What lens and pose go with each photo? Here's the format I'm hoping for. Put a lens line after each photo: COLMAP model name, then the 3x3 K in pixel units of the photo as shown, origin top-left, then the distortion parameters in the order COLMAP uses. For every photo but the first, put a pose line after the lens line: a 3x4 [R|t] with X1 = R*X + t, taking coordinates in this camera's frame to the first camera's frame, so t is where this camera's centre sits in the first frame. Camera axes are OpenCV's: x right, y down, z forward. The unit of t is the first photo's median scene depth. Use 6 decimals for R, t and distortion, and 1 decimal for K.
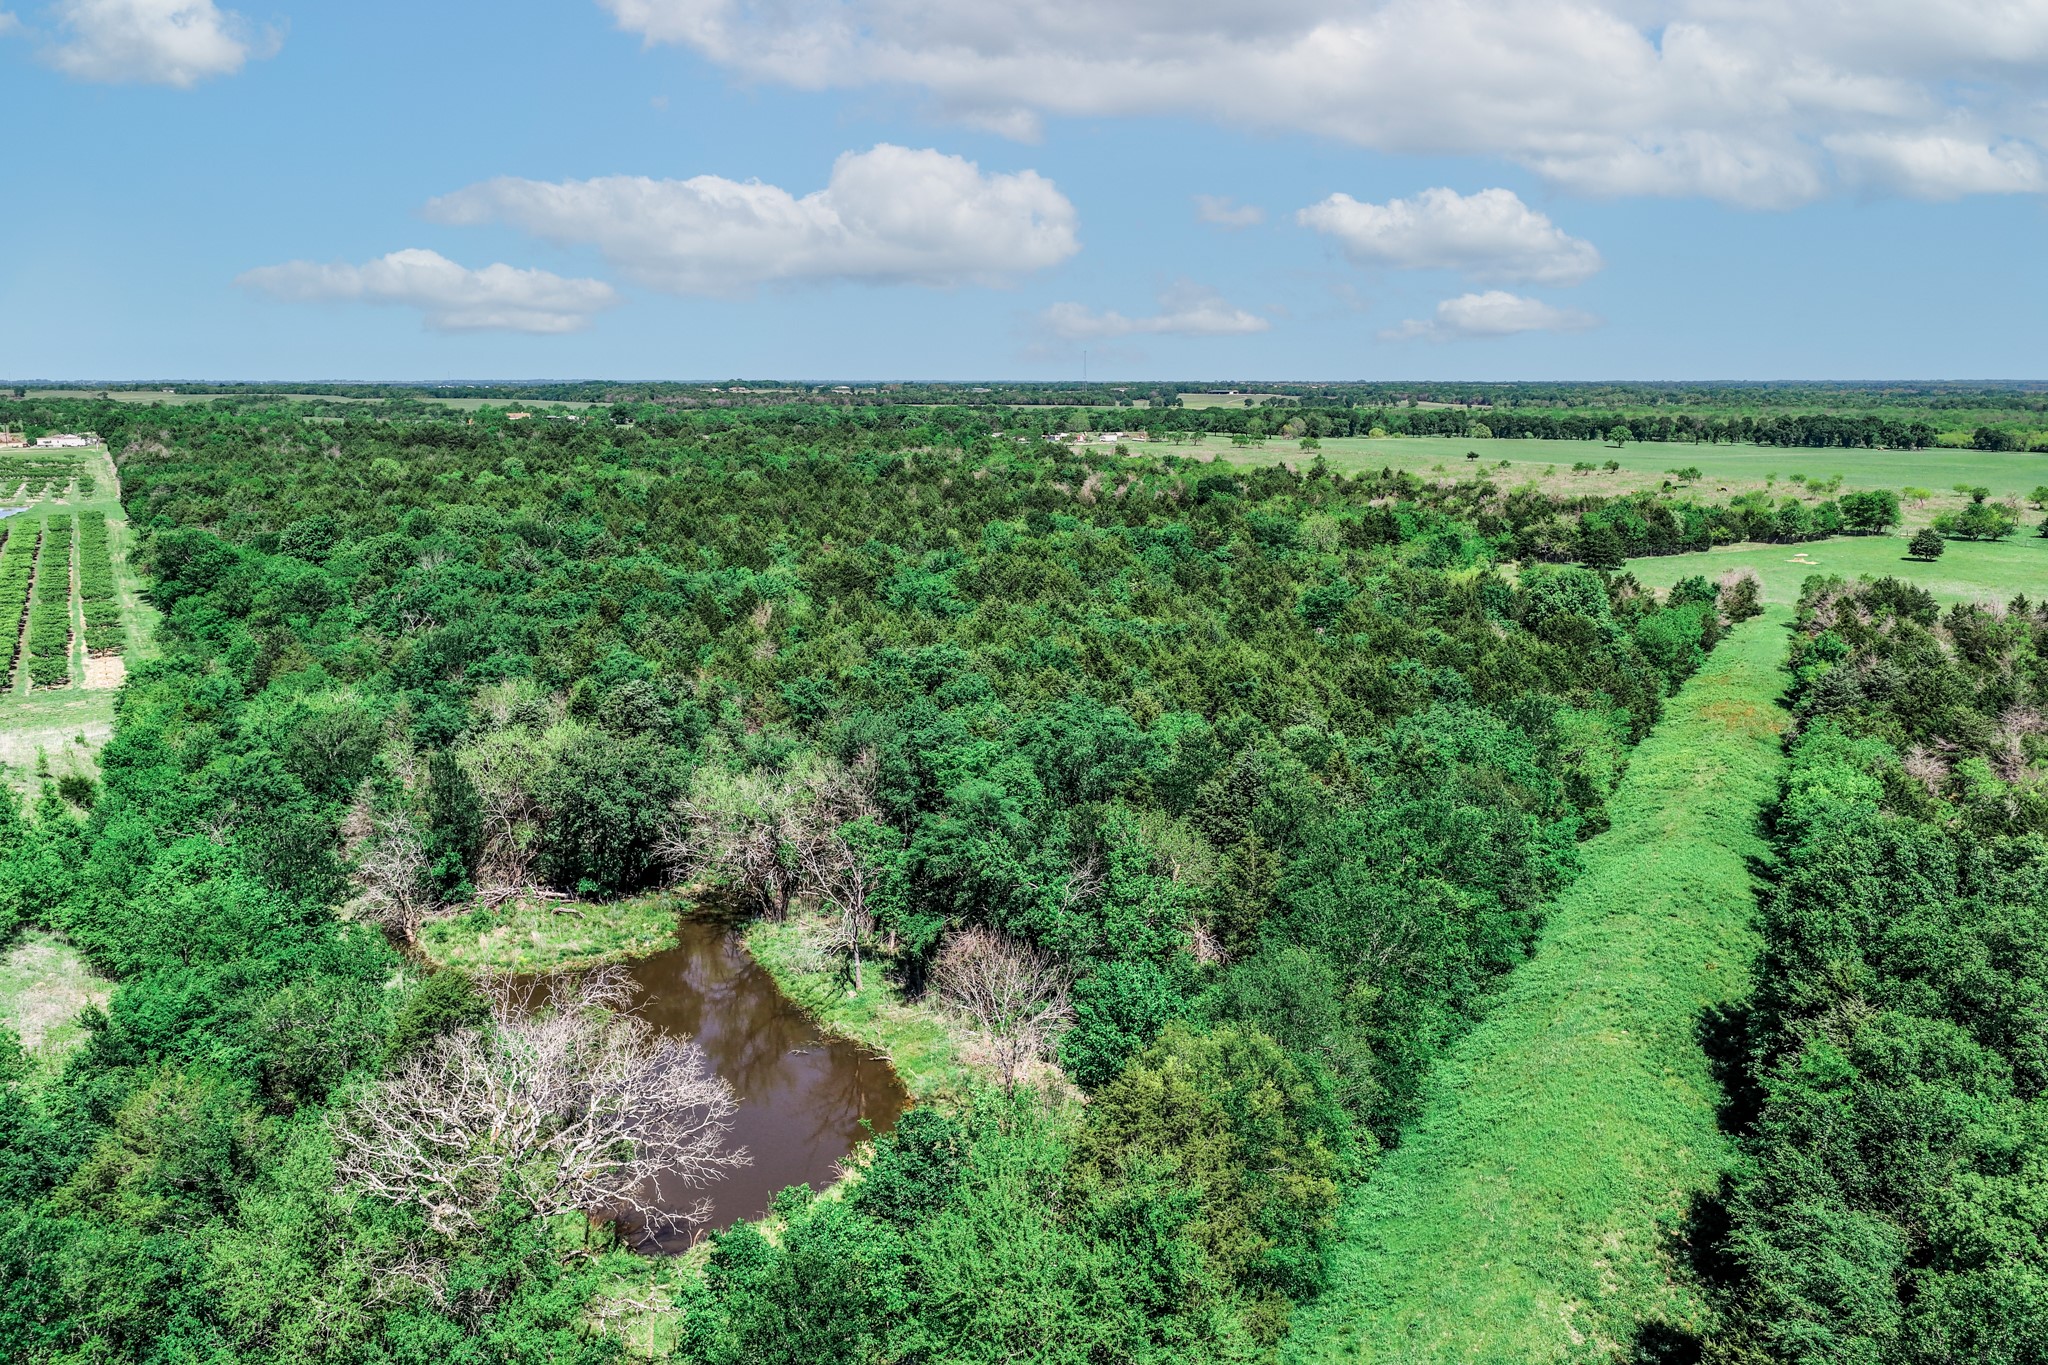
lens RADIAL K [[1712.7, 0, 1018.5], [0, 1712.7, 684.8], [0, 0, 1]] dist [-0.017013, 0.038329]
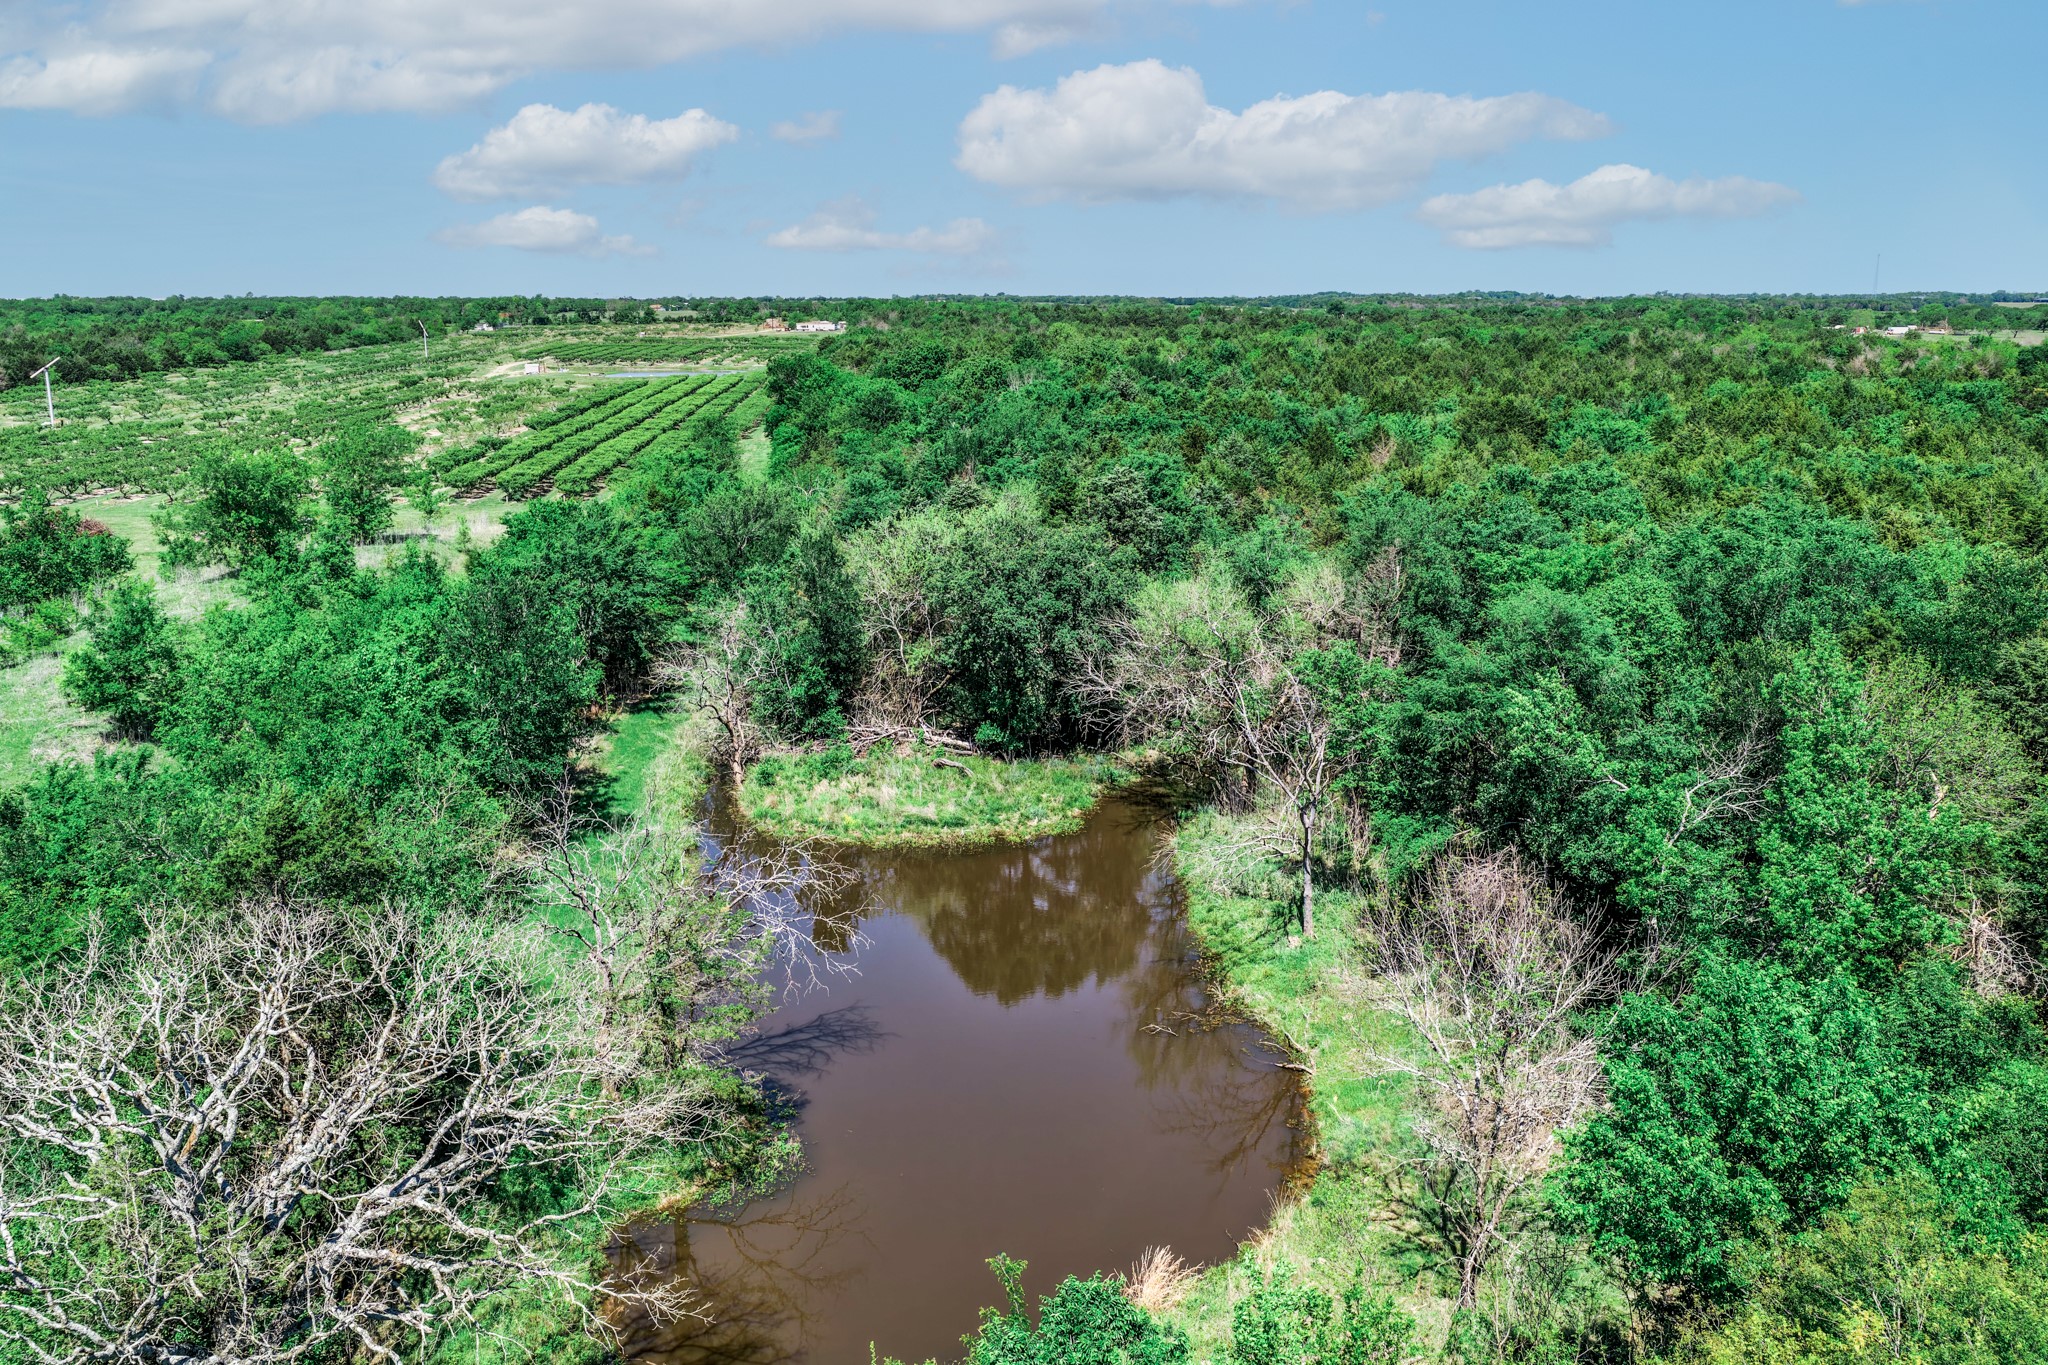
lens RADIAL K [[1712.7, 0, 1034.5], [0, 1712.7, 688.4], [0, 0, 1]] dist [-0.017013, 0.038329]
pose [[0.917527, 0.088820, -0.387628, 0.038954], [-0.070103, 0.995599, 0.062192, 0.062794], [0.391446, -0.029889, 0.919715, 0.420545]]
